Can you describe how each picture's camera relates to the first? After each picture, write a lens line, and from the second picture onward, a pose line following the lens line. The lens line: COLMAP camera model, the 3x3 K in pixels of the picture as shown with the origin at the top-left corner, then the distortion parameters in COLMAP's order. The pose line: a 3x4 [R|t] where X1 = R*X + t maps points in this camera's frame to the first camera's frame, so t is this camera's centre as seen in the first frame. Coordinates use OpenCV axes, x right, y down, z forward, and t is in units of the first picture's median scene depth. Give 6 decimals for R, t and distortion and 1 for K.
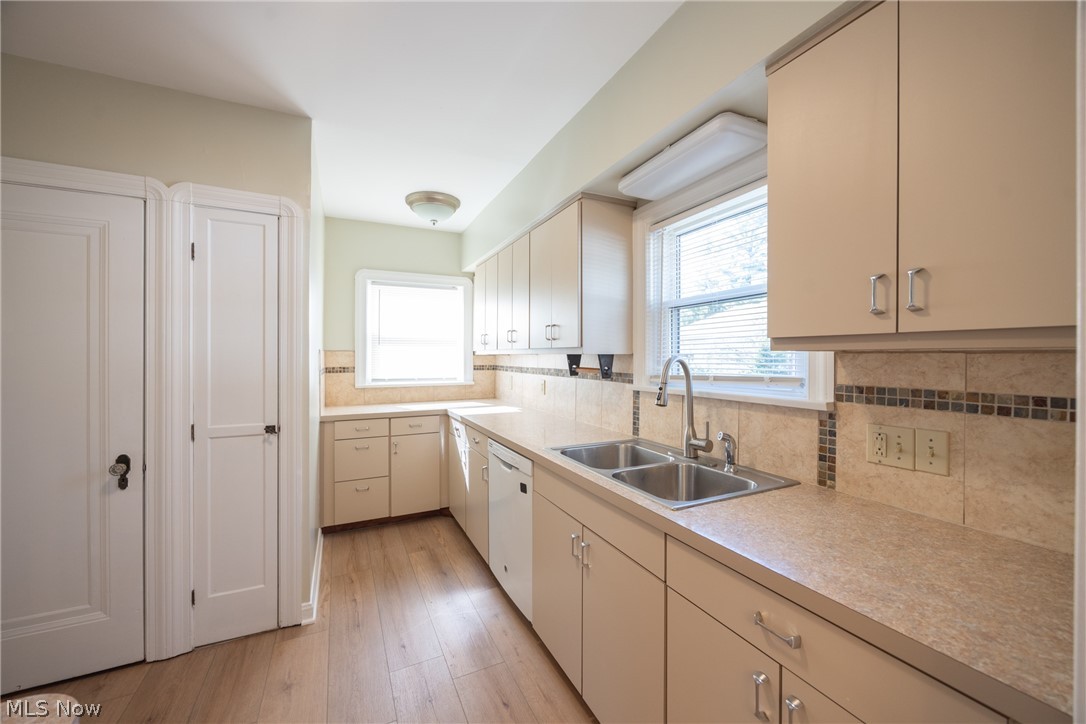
lens RADIAL K [[425.0, 0, 561.2], [0, 425.0, 358.7], [0, 0, 1]] dist [-0.001060, 0.000153]
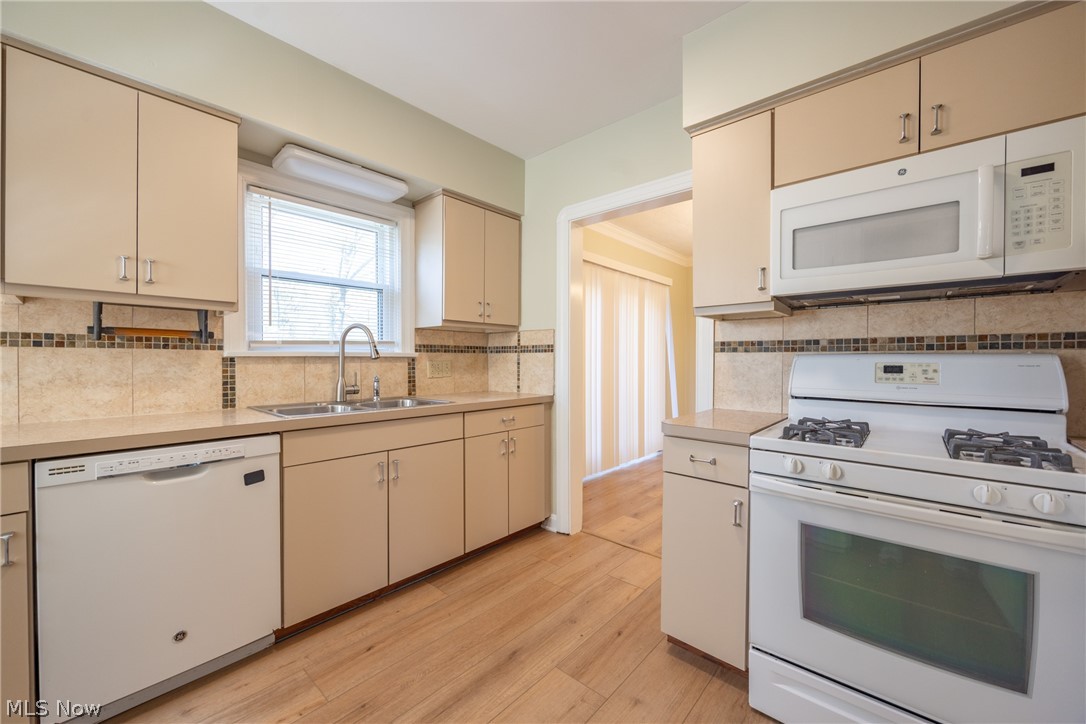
lens RADIAL K [[460.3, 0, 543.0], [0, 460.3, 362.0], [0, 0, 1]] dist [-0.001124, -0.000063]
pose [[-0.381041, -0.003337, 0.924552, -1.136255], [0.004094, 0.999978, 0.005296, 0.095540], [-0.924549, 0.005804, -0.381019, 0.884417]]
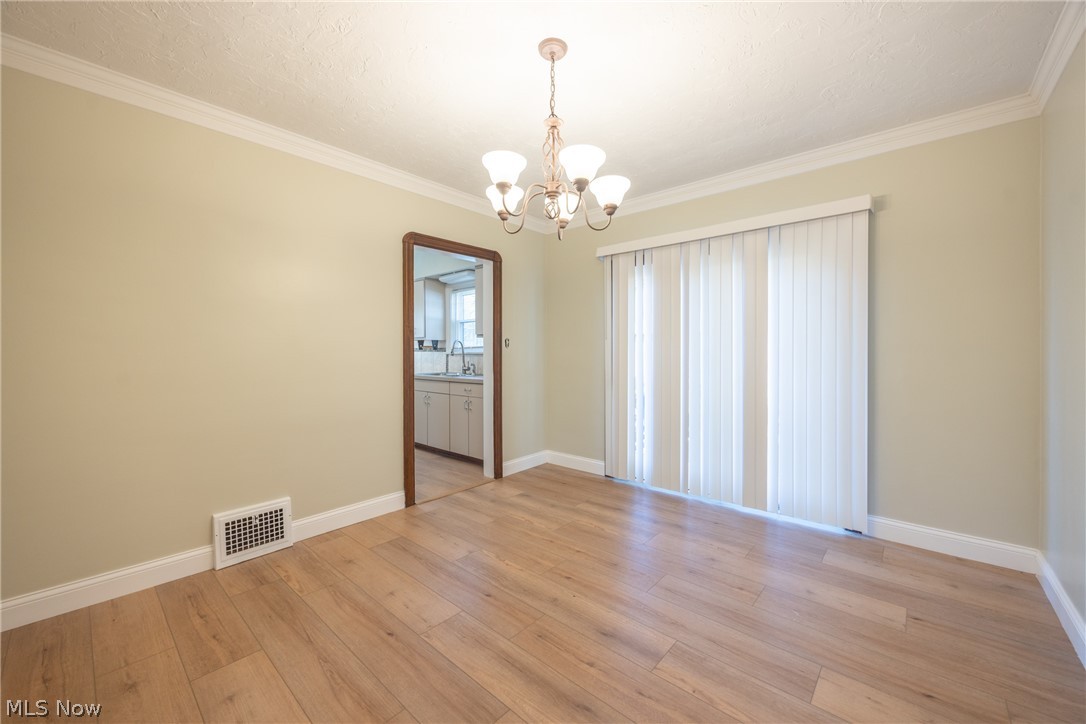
lens RADIAL K [[417.0, 0, 547.5], [0, 417.0, 356.0], [0, 0, 1]] dist [-0.001928, 0.000013]
pose [[0.935756, -0.007677, 0.352564, -0.168837], [0.005577, 0.999960, 0.006972, 0.082912], [-0.352604, -0.004558, 0.935762, -1.837775]]
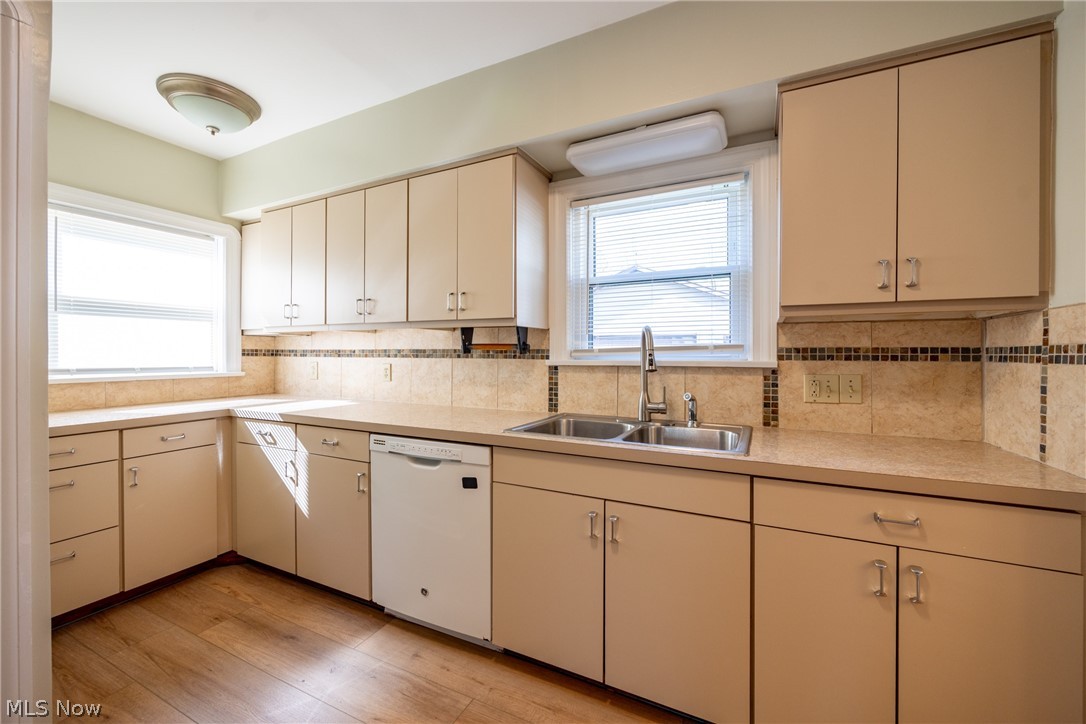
lens RADIAL K [[417.0, 0, 547.5], [0, 417.0, 356.0], [0, 0, 1]] dist [-0.001928, 0.000013]
pose [[0.797313, -0.000482, 0.603566, -0.487805], [0.000051, 1.000000, 0.000731, 0.059555], [-0.603567, -0.000552, 0.797312, 0.277881]]
